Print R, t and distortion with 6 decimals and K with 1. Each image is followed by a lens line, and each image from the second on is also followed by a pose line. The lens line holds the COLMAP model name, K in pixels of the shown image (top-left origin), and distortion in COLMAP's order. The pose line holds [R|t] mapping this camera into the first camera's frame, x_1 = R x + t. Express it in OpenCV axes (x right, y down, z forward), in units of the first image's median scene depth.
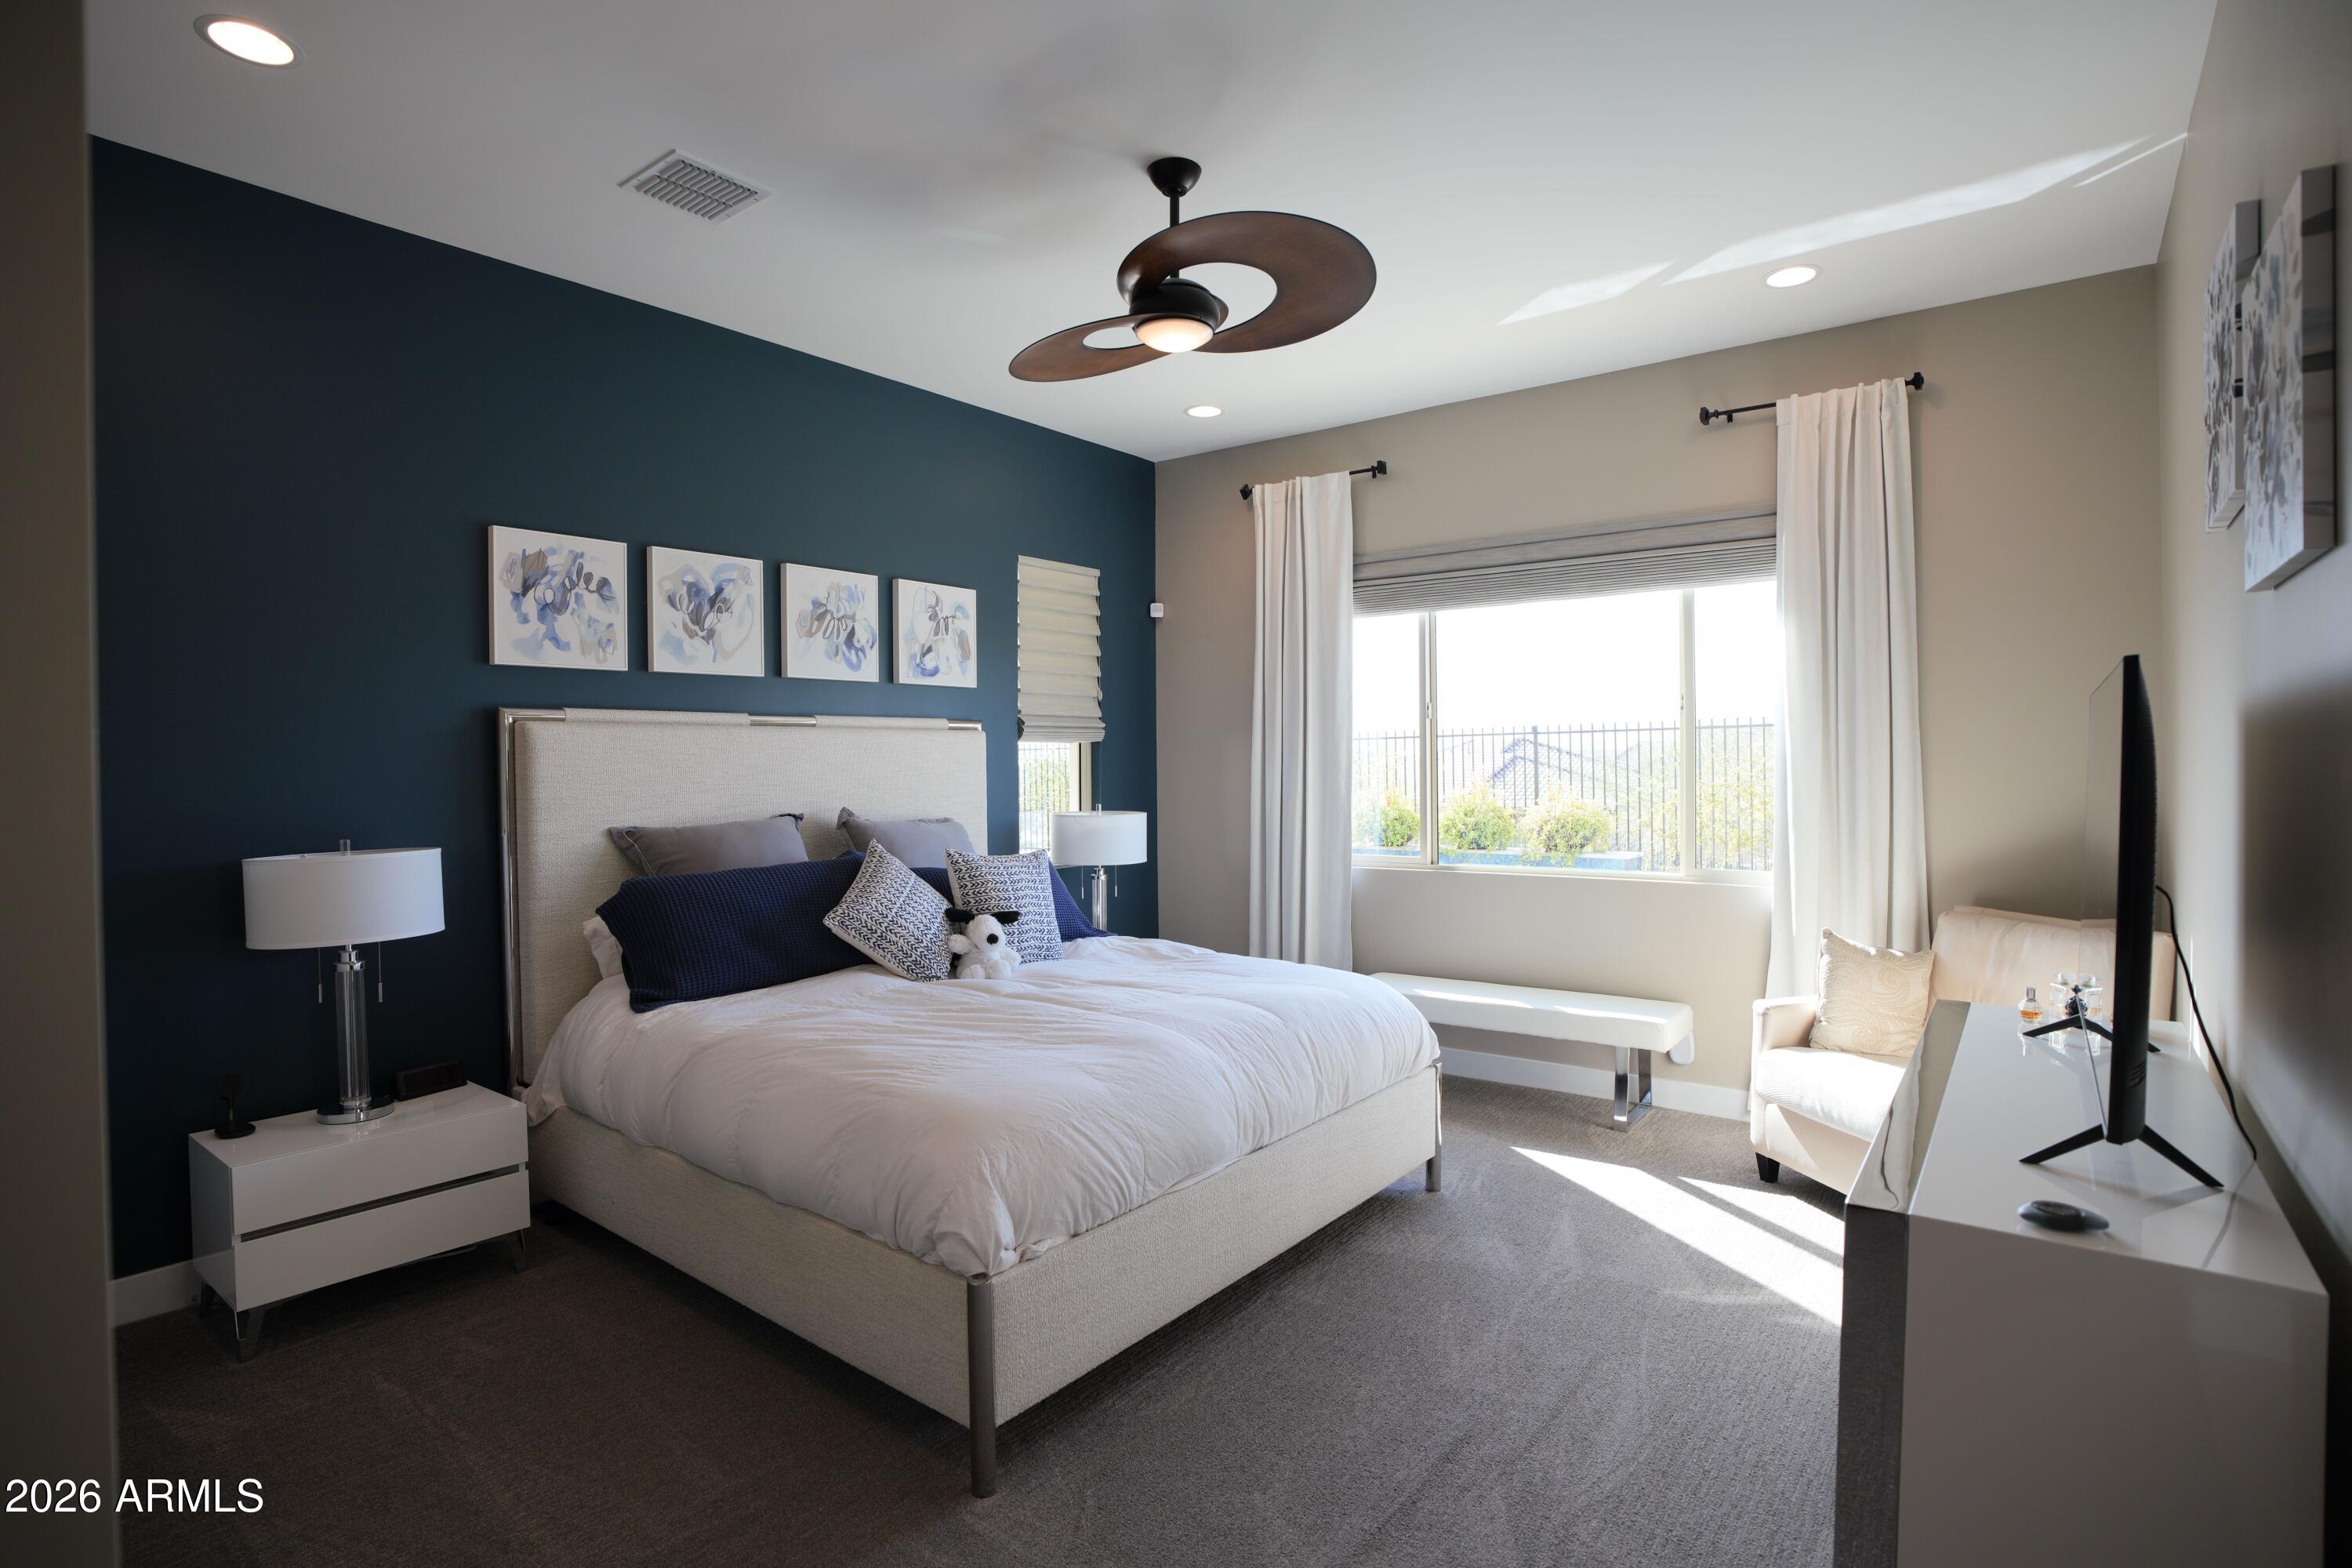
lens RADIAL K [[1101.9, 0, 1176.0], [0, 1101.9, 784.0], [0, 0, 1]] dist [-0.062534, 0.024560]
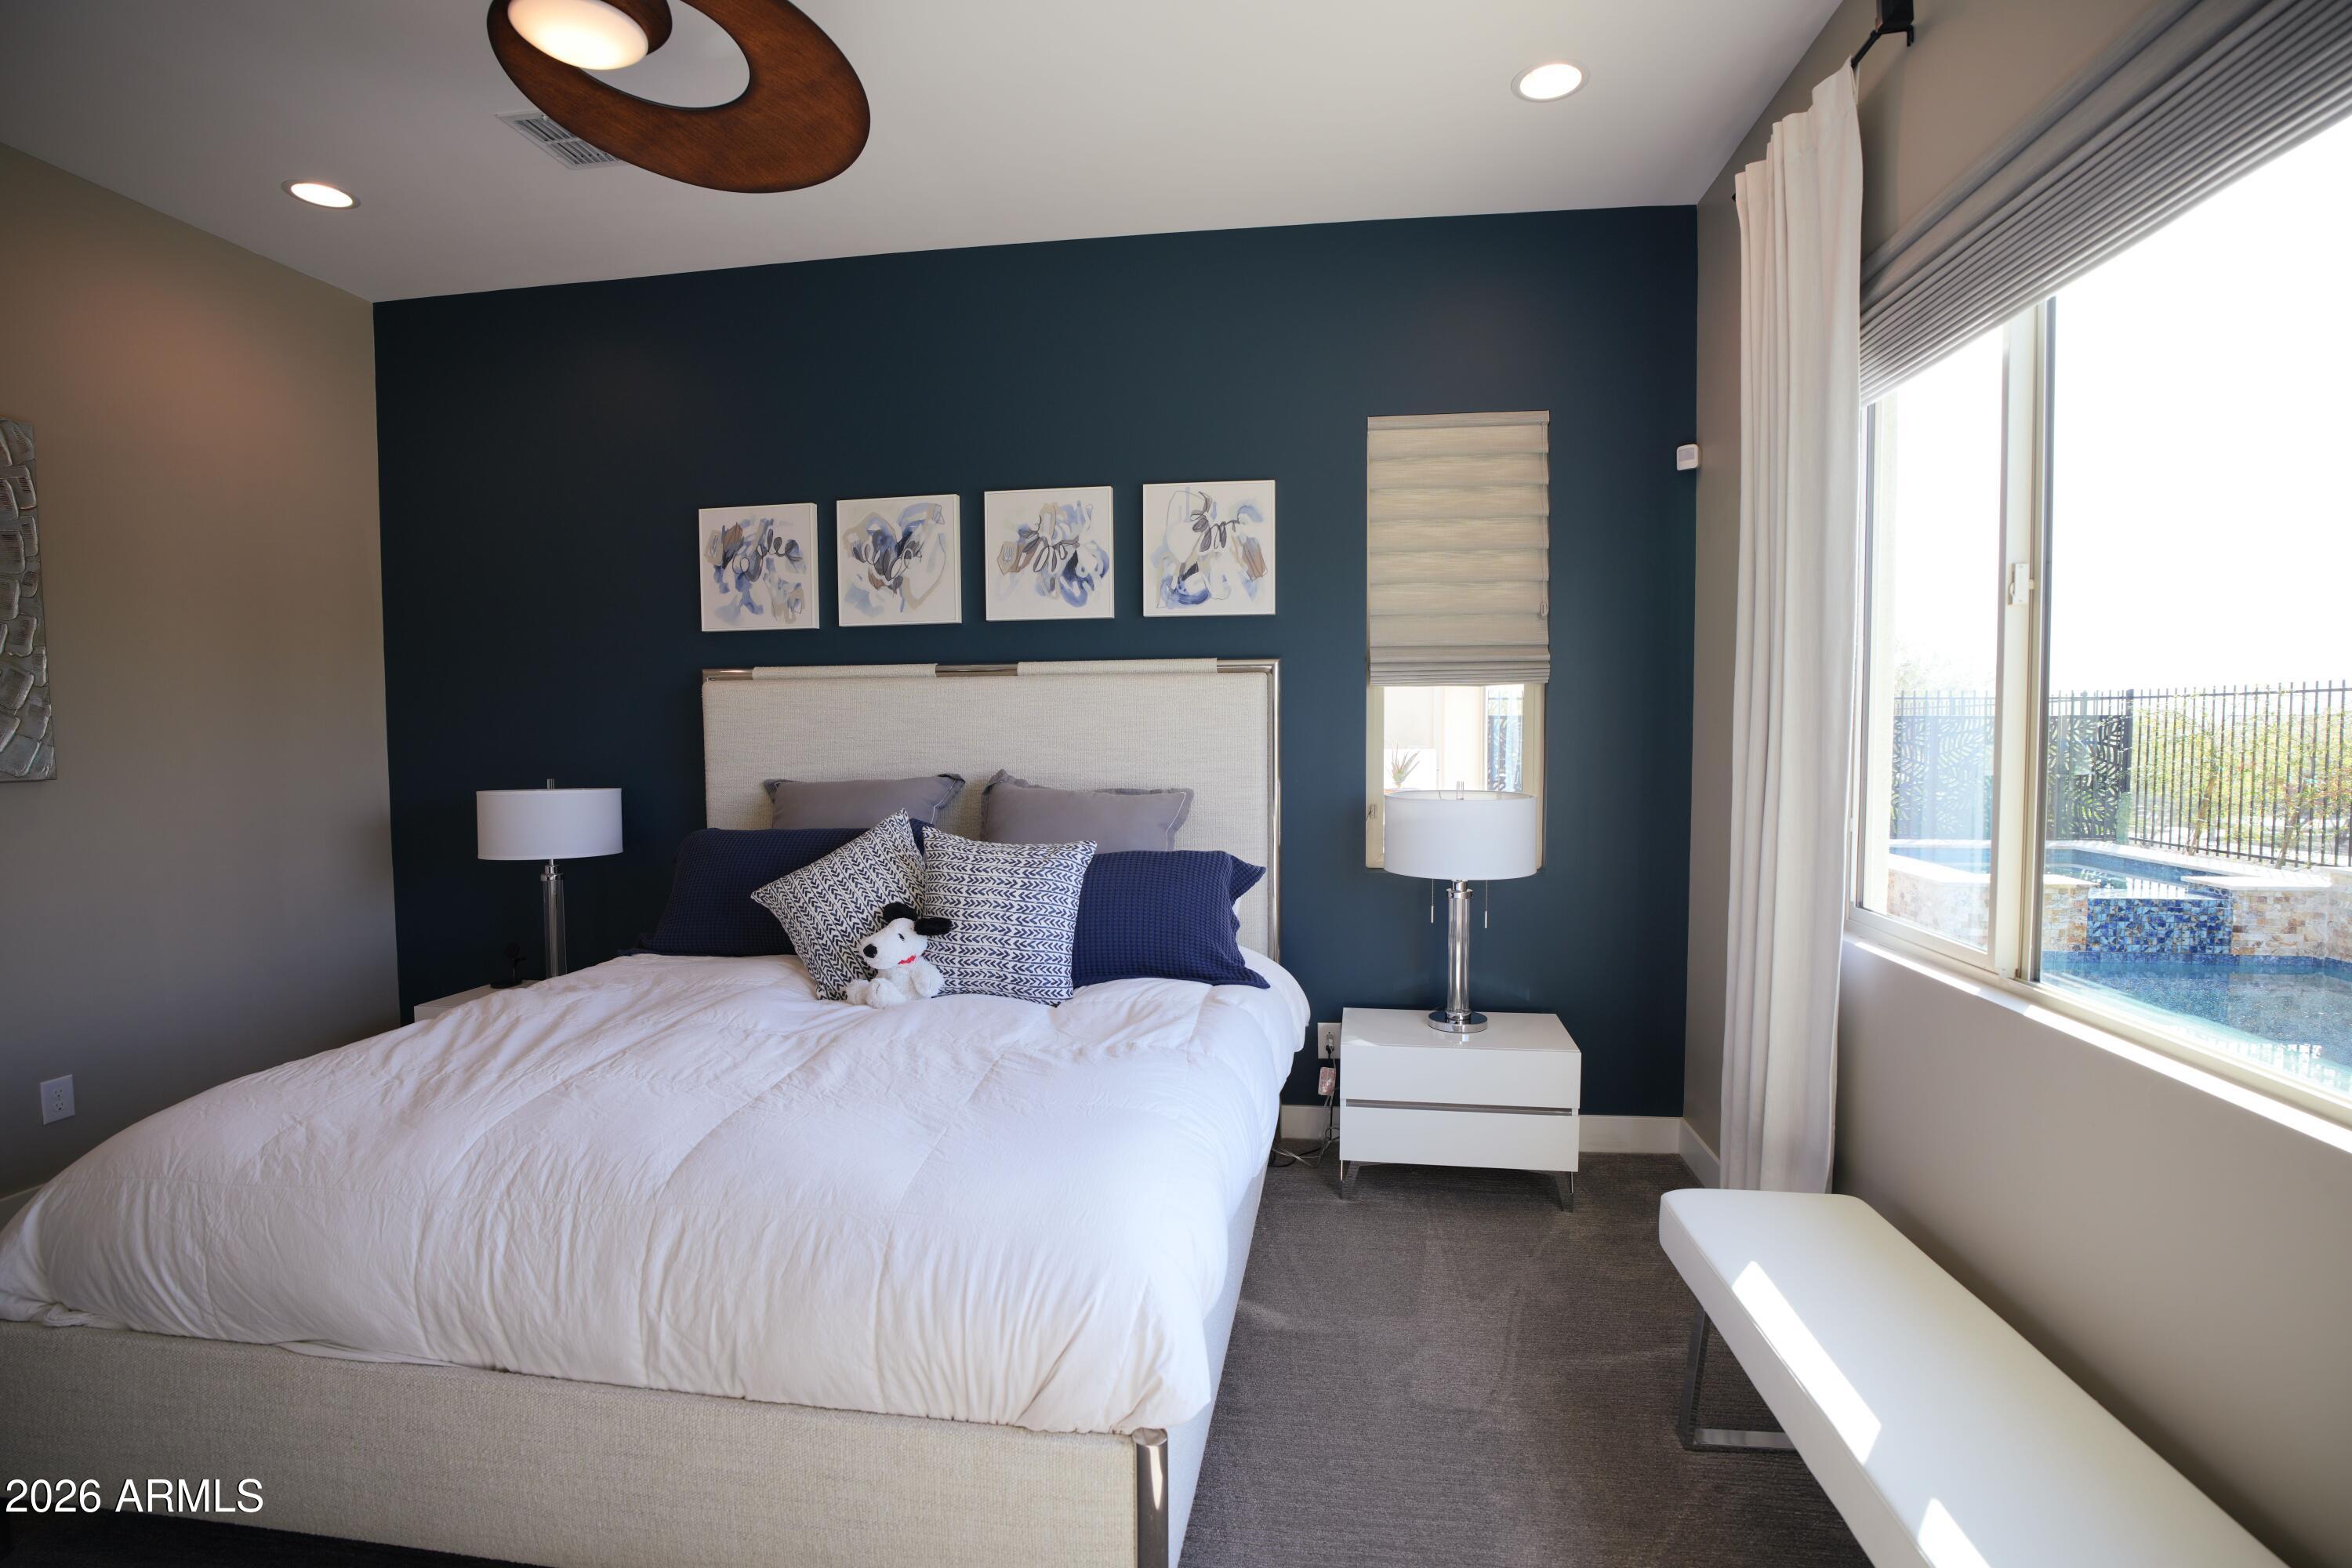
lens RADIAL K [[1163.0, 0, 1176.0], [0, 1163.0, 784.0], [0, 0, 1]] dist [-0.071977, 0.000043]
pose [[0.509276, 0.052899, -0.858976, 0.560252], [-0.013593, 0.998479, 0.053431, -0.018186], [0.860496, -0.015535, 0.509220, 0.674368]]
